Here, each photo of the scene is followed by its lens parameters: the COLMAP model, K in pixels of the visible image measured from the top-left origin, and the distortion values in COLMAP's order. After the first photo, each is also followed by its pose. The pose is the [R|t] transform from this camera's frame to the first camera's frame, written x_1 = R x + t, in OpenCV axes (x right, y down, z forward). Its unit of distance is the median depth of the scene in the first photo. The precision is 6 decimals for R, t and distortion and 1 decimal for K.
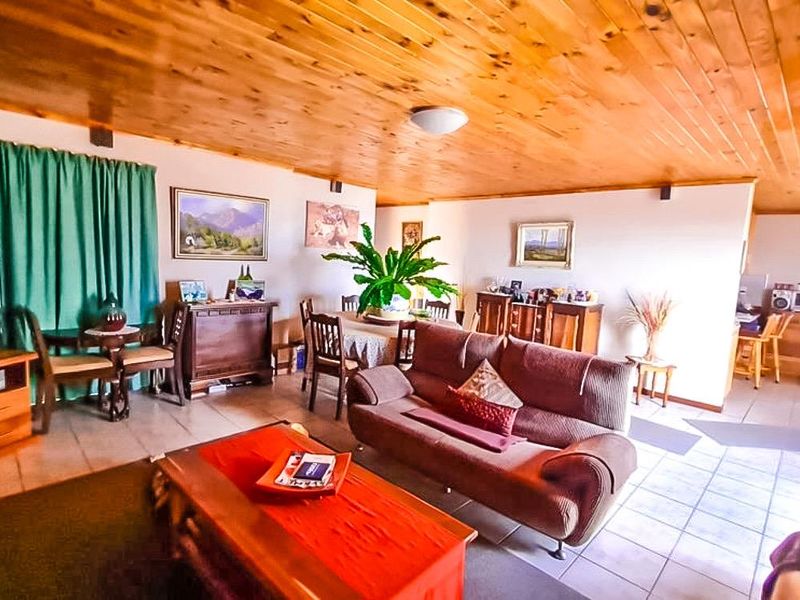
lens RADIAL K [[429.4, 0, 399.7], [0, 429.4, 298.6], [0, 0, 1]] dist [-0.001444, -0.000136]
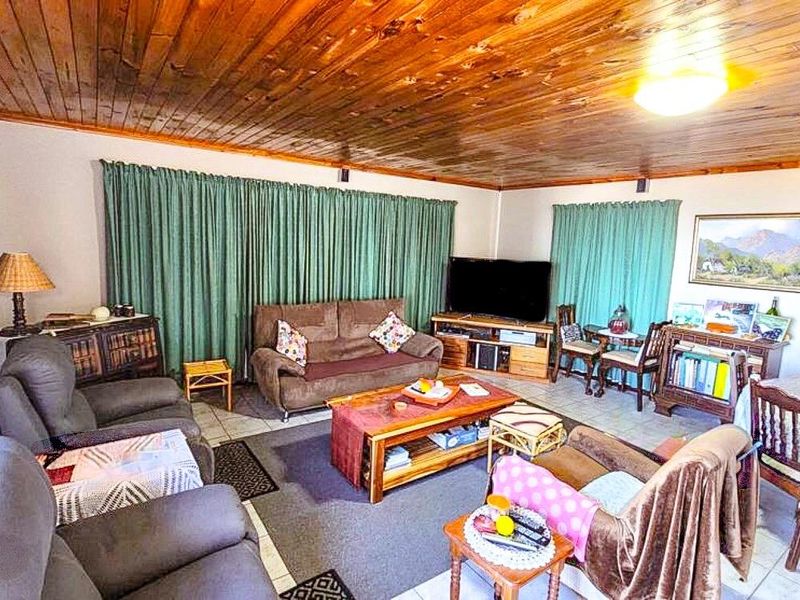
lens RADIAL K [[429.4, 0, 400.3], [0, 429.4, 298.3], [0, 0, 1]] dist [-0.001444, -0.000136]
pose [[-0.169202, 0.068018, -0.983232, 0.620477], [-0.156012, 0.983189, 0.094863, -0.043209], [0.973155, 0.169447, -0.155746, 0.461030]]
